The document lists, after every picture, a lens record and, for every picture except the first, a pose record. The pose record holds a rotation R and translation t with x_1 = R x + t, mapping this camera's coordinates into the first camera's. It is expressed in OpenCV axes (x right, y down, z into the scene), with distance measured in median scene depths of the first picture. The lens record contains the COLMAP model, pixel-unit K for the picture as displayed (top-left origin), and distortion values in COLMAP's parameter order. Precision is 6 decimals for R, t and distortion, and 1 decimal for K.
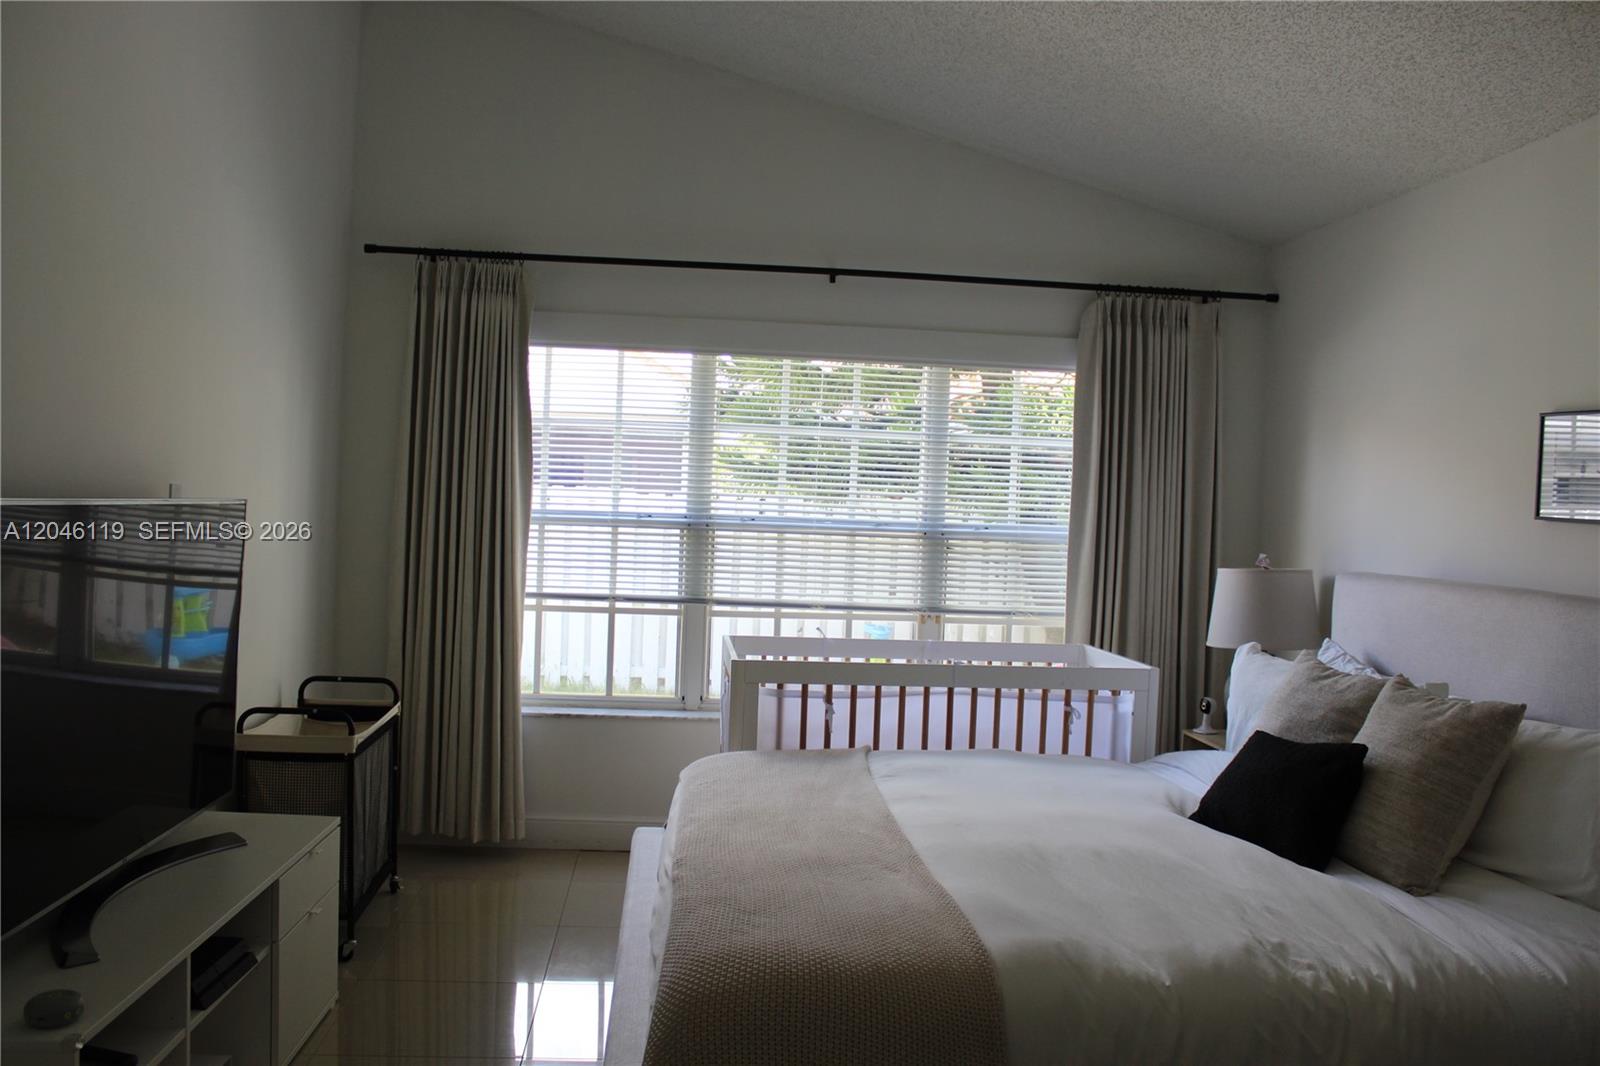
lens RADIAL K [[1312.7, 0, 800.0], [0, 1312.7, 533.0], [0, 0, 1]] dist [-0.185714, 0.154671]
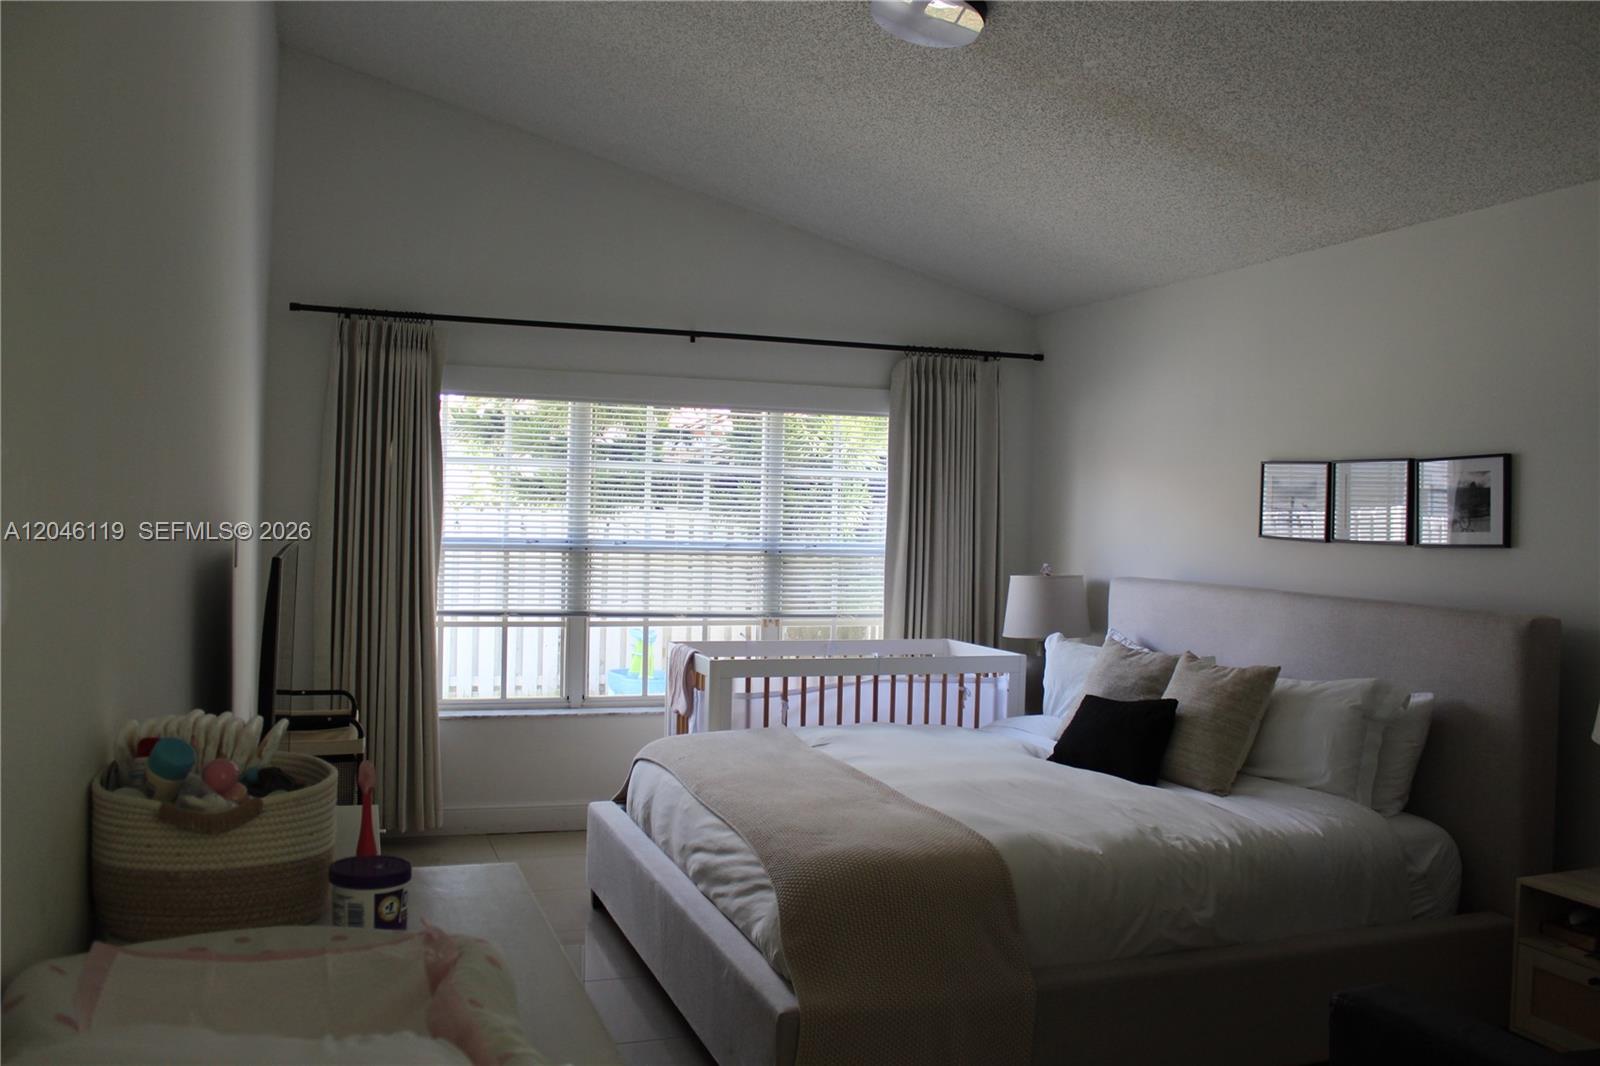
lens RADIAL K [[1312.7, 0, 800.0], [0, 1312.7, 533.0], [0, 0, 1]] dist [-0.185714, 0.154671]
pose [[0.966501, -0.017535, 0.256063, -0.197120], [0.017671, 0.999842, 0.001770, -0.019708], [-0.256054, 0.002814, 0.966658, -0.182737]]
